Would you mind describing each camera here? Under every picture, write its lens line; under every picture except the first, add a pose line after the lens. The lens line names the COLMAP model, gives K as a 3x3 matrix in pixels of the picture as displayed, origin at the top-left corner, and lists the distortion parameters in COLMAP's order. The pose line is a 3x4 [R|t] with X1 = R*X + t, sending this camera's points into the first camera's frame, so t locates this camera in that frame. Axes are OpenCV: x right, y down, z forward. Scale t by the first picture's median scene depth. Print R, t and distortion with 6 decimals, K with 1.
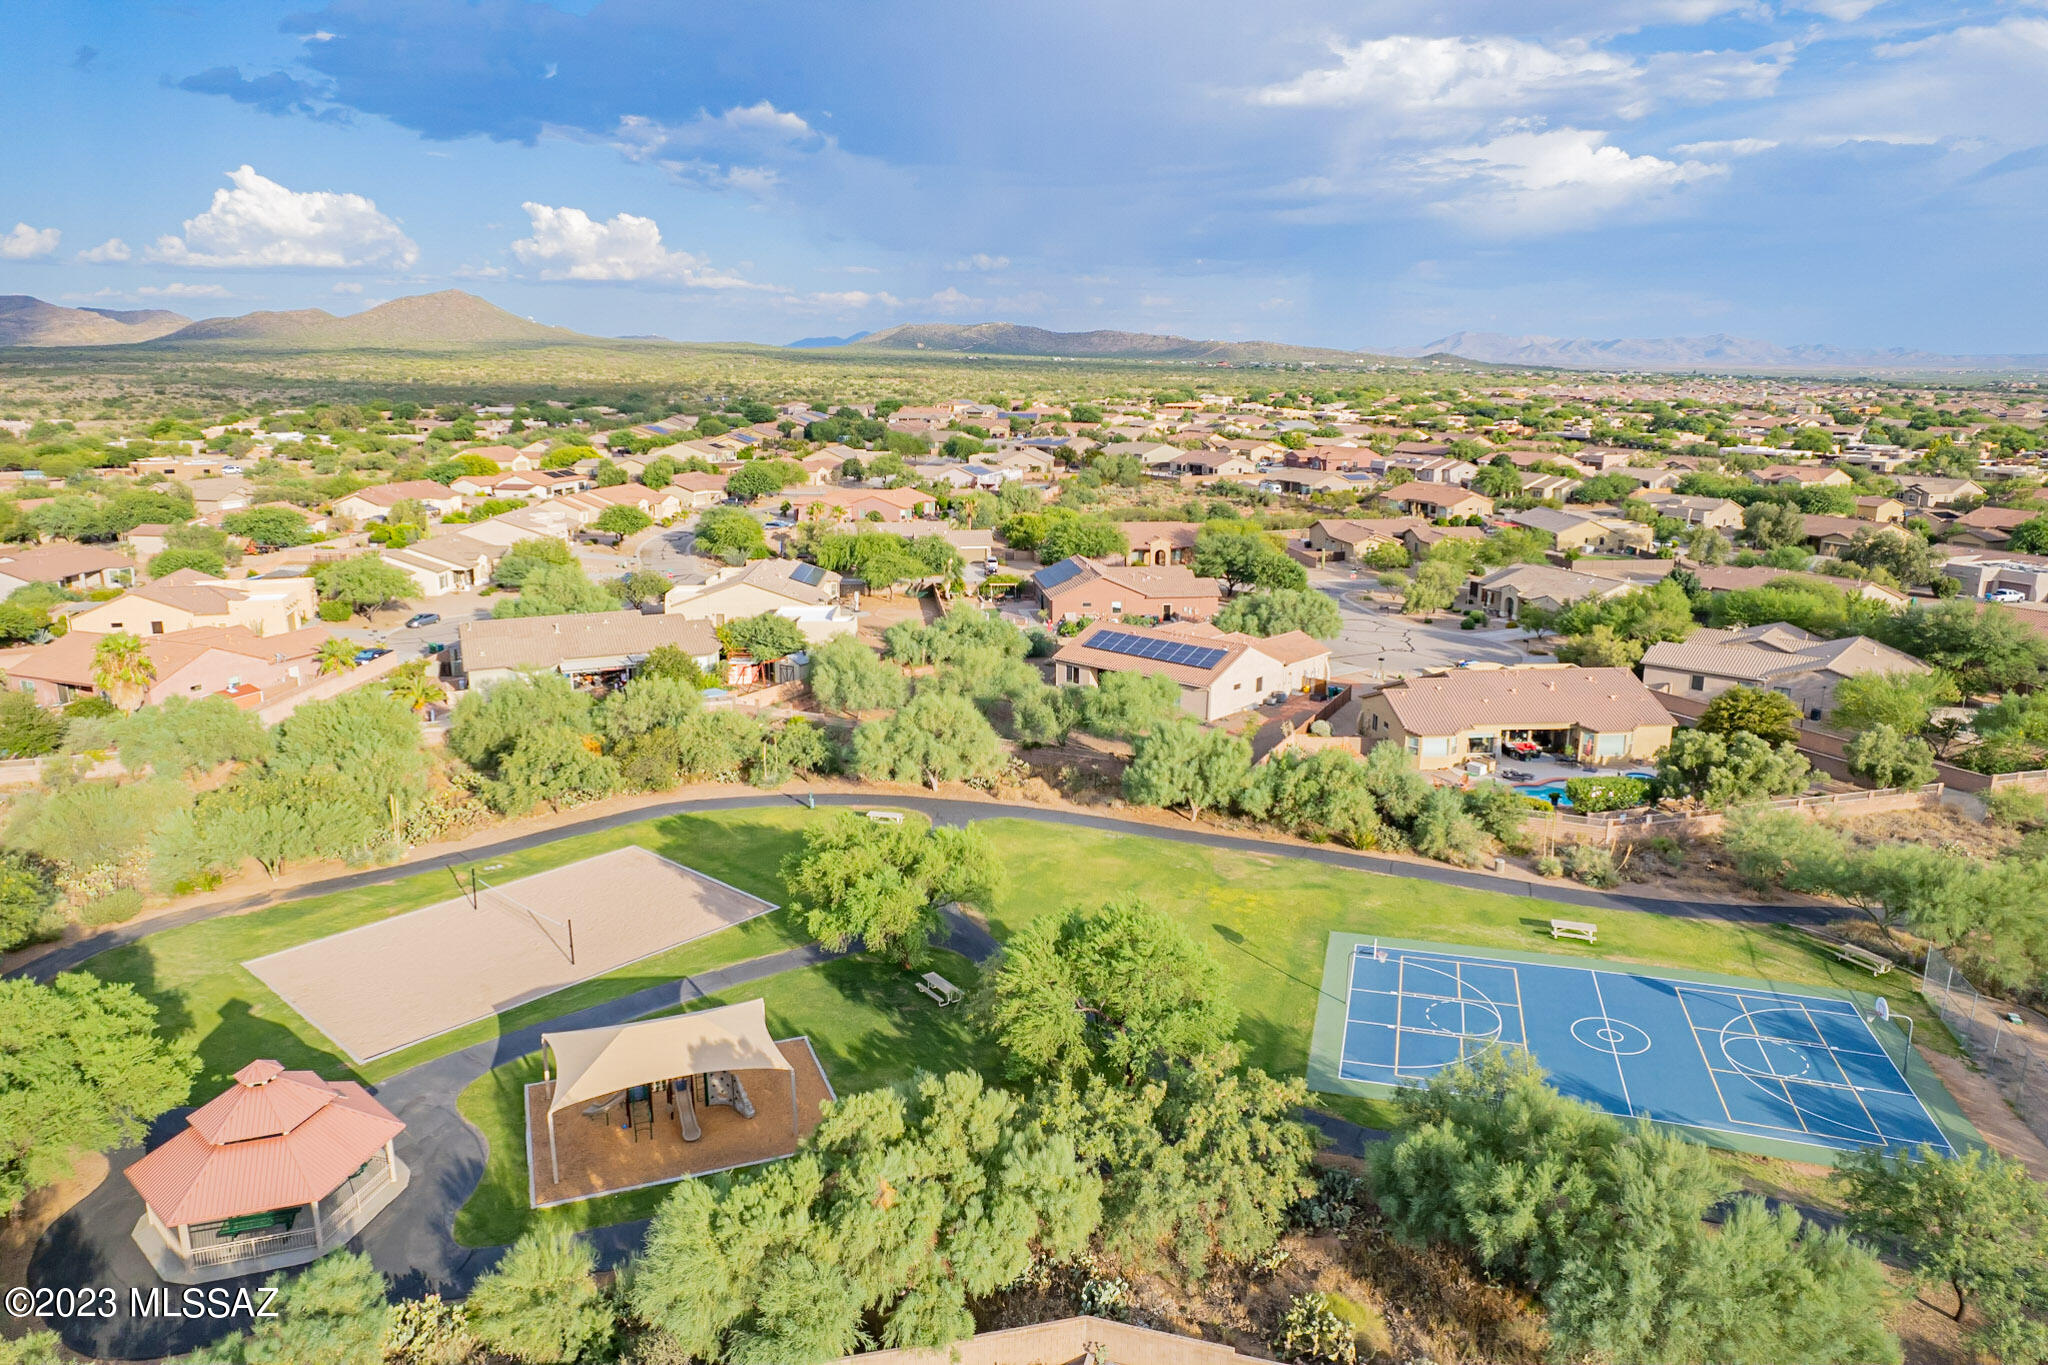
lens RADIAL K [[1348.7, 0, 1024.0], [0, 1348.7, 682.5], [0, 0, 1]] dist [-0.107473, 0.119814]
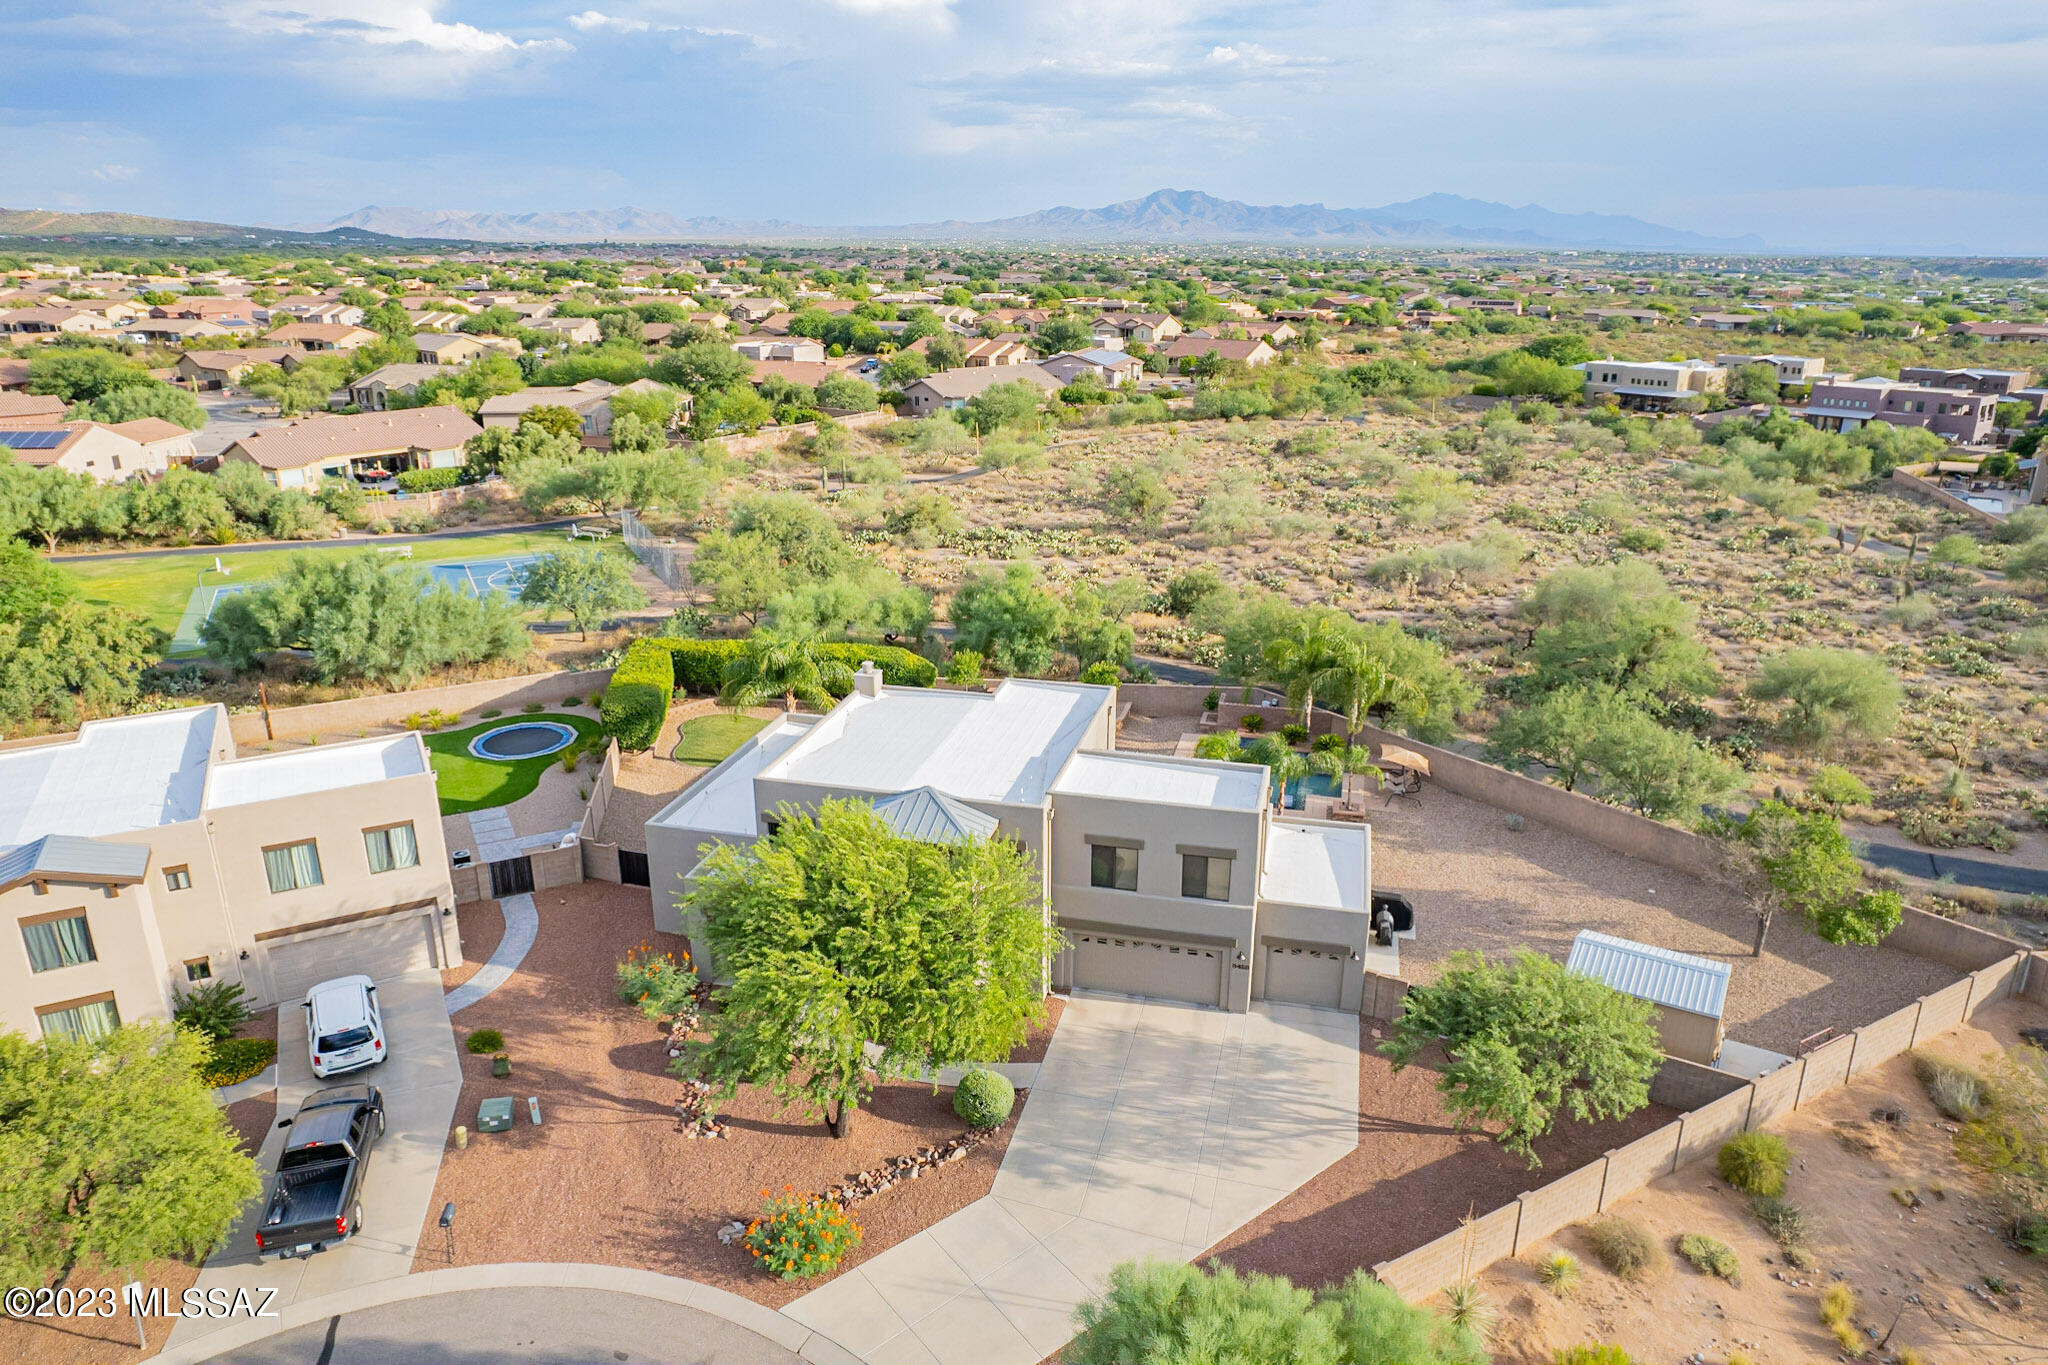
lens RADIAL K [[1348.7, 0, 1024.0], [0, 1348.7, 682.5], [0, 0, 1]] dist [-0.107473, 0.119814]
pose [[0.735201, -0.213767, 0.643260, -0.003147], [0.157514, 0.976872, 0.144605, 0.085140], [-0.659294, -0.004991, 0.751868, -0.164912]]
